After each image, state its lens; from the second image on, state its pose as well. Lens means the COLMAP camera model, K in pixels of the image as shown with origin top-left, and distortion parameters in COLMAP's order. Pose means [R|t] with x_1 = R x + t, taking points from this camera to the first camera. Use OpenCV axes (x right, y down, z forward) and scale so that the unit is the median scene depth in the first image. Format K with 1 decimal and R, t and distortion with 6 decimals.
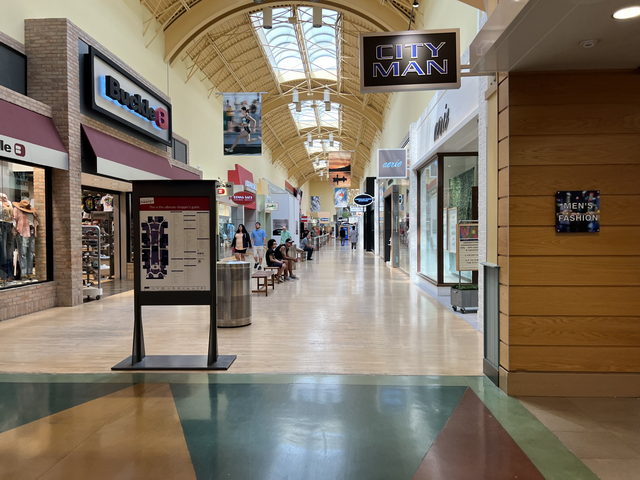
lens RADIAL K [[491.3, 0, 320.0], [0, 491.3, 240.0], [0, 0, 1]] dist [0.008122, -0.000483]
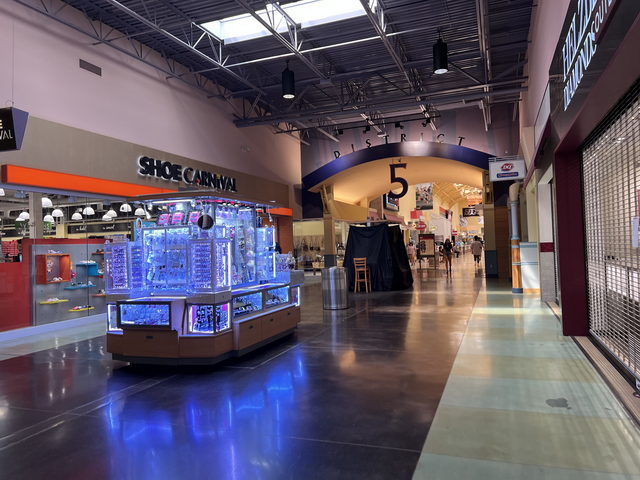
lens RADIAL K [[491.3, 0, 320.0], [0, 491.3, 240.0], [0, 0, 1]] dist [0.008122, -0.000483]
pose [[0.954240, -0.033297, -0.297181, 0.052500], [0.025320, 0.999209, -0.030652, 0.022664], [0.297967, 0.021724, 0.954329, -1.322161]]
